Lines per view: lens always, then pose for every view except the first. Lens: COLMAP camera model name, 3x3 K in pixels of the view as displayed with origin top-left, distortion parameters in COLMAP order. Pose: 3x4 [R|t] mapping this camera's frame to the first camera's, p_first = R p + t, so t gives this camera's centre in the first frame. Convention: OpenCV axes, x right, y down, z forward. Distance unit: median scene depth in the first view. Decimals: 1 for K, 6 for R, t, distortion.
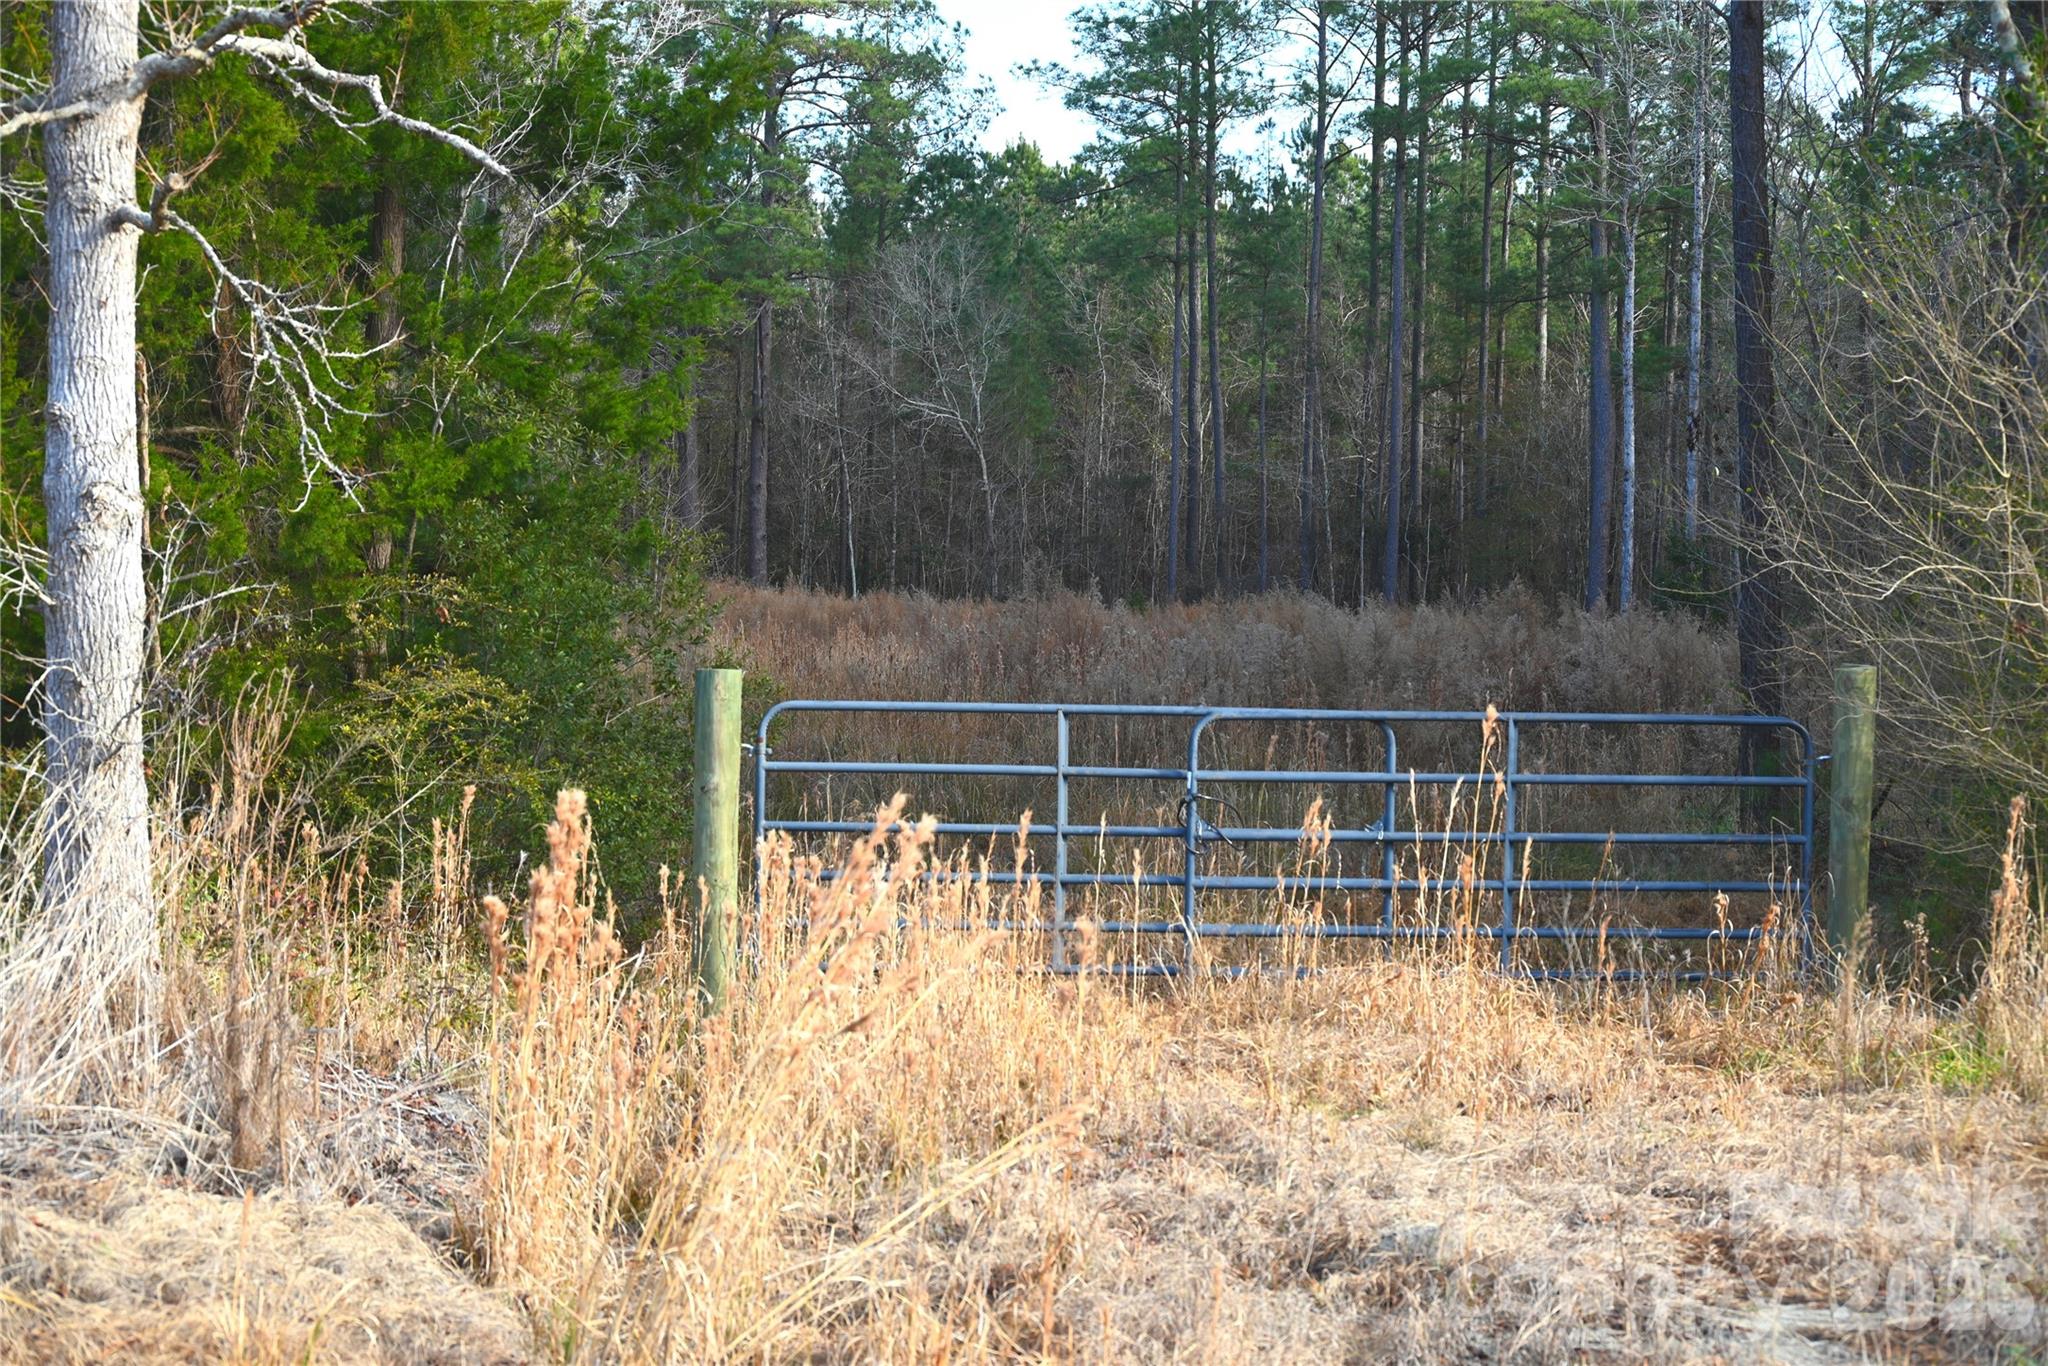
lens RADIAL K [[4389.4, 0, 1023.0], [0, 4389.4, 680.7], [0, 0, 1]] dist [0.012335, 0.000000]
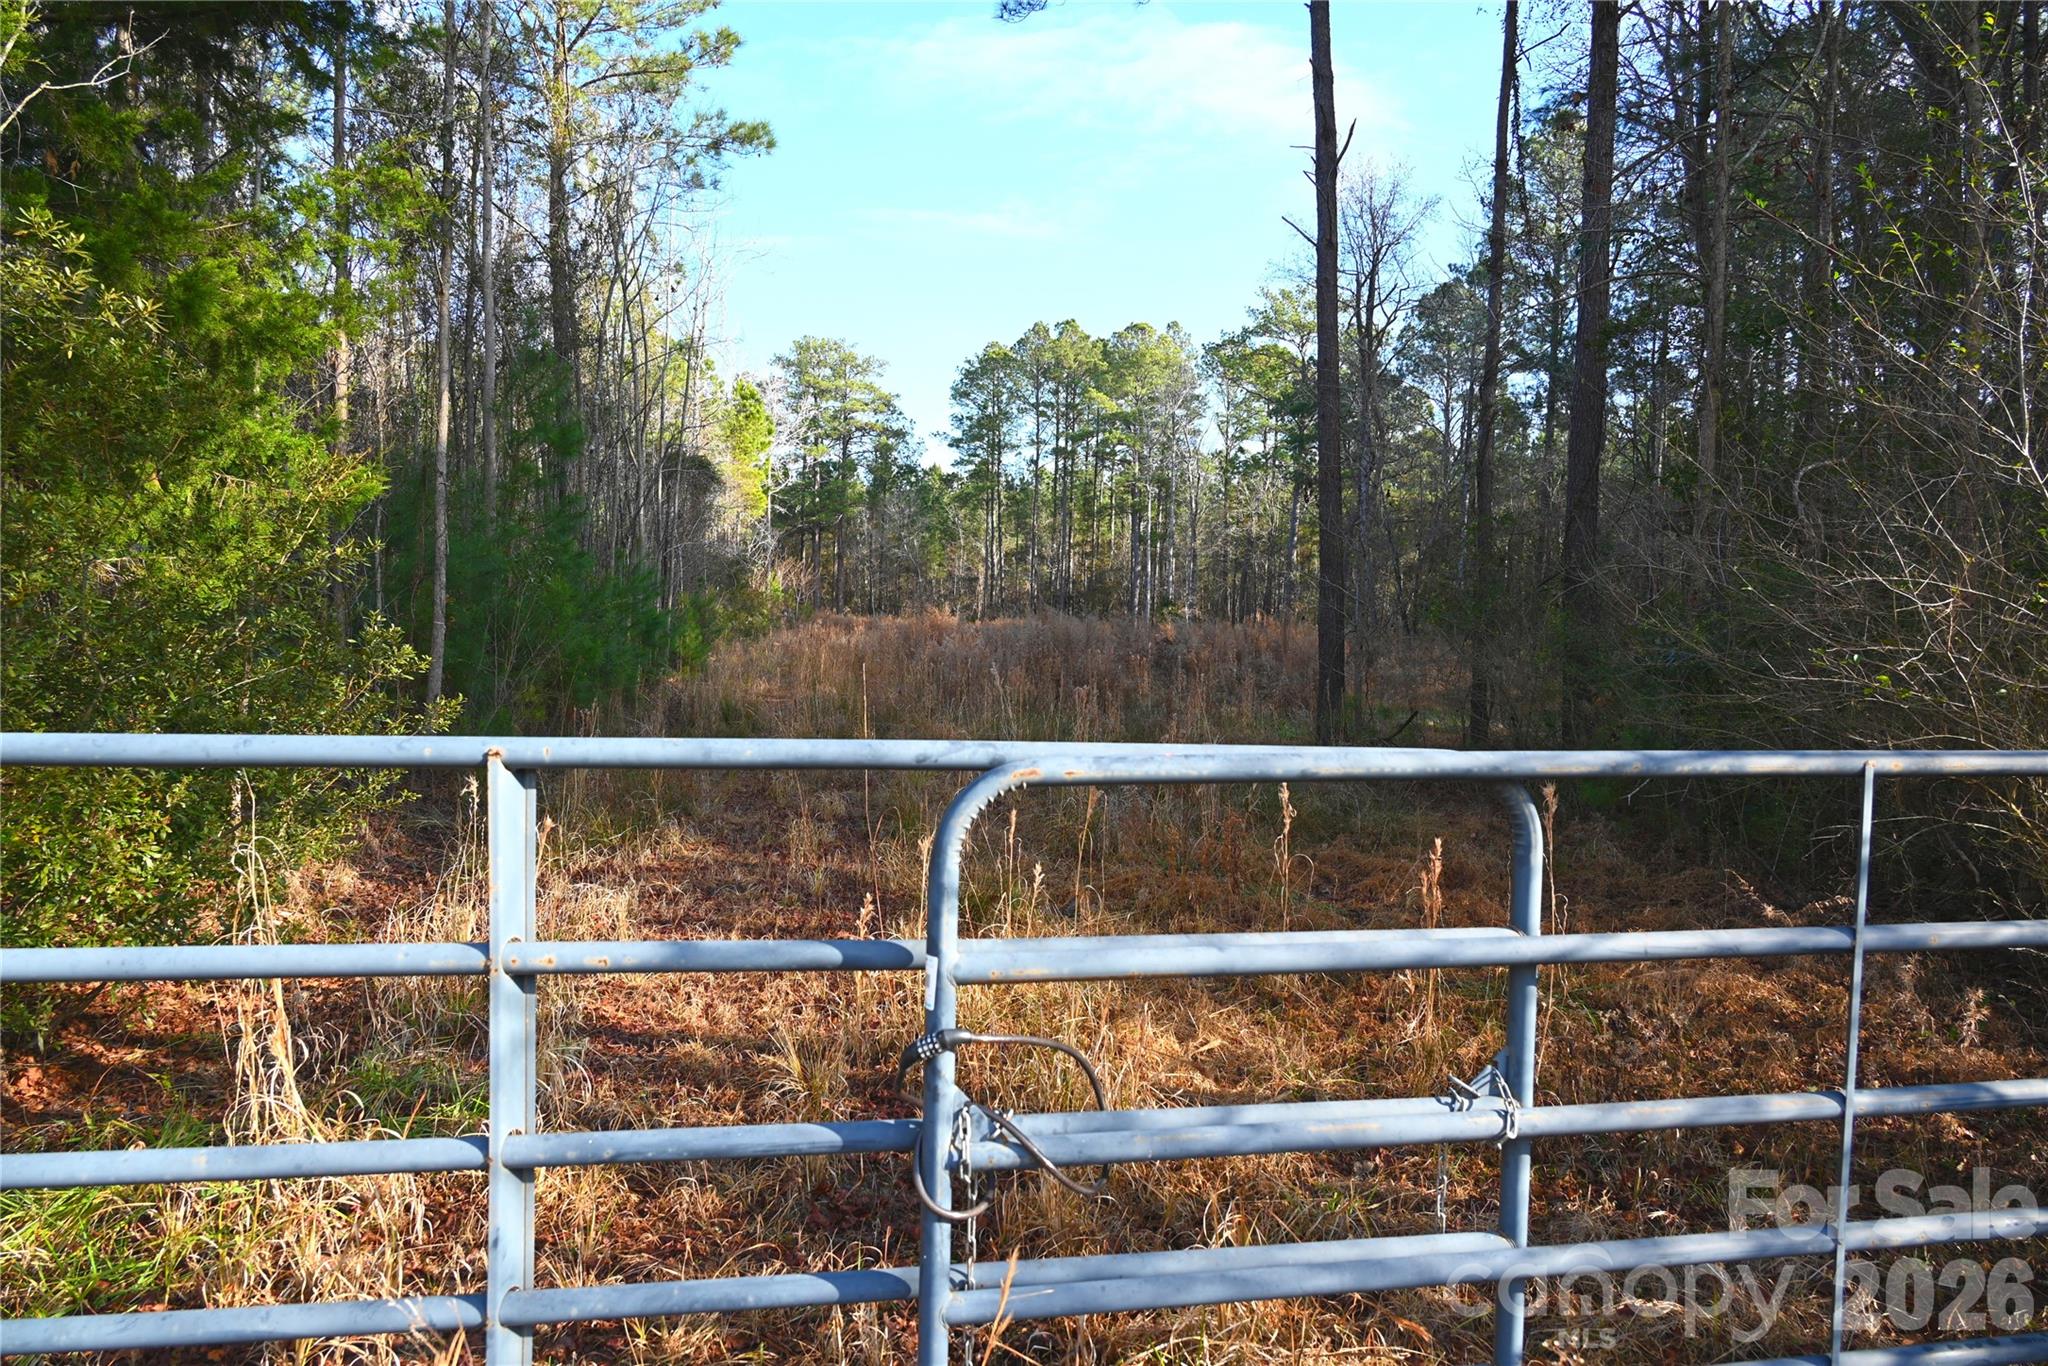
lens RADIAL K [[1340.1, 0, 1026.3], [0, 1340.1, 694.4], [0, 0, 1]] dist [-0.007947, -0.002016]
pose [[0.998003, -0.001002, 0.063160, 0.053292], [-0.001178, 0.999405, 0.034473, -0.000952], [-0.063157, -0.034479, 0.997408, 1.253726]]
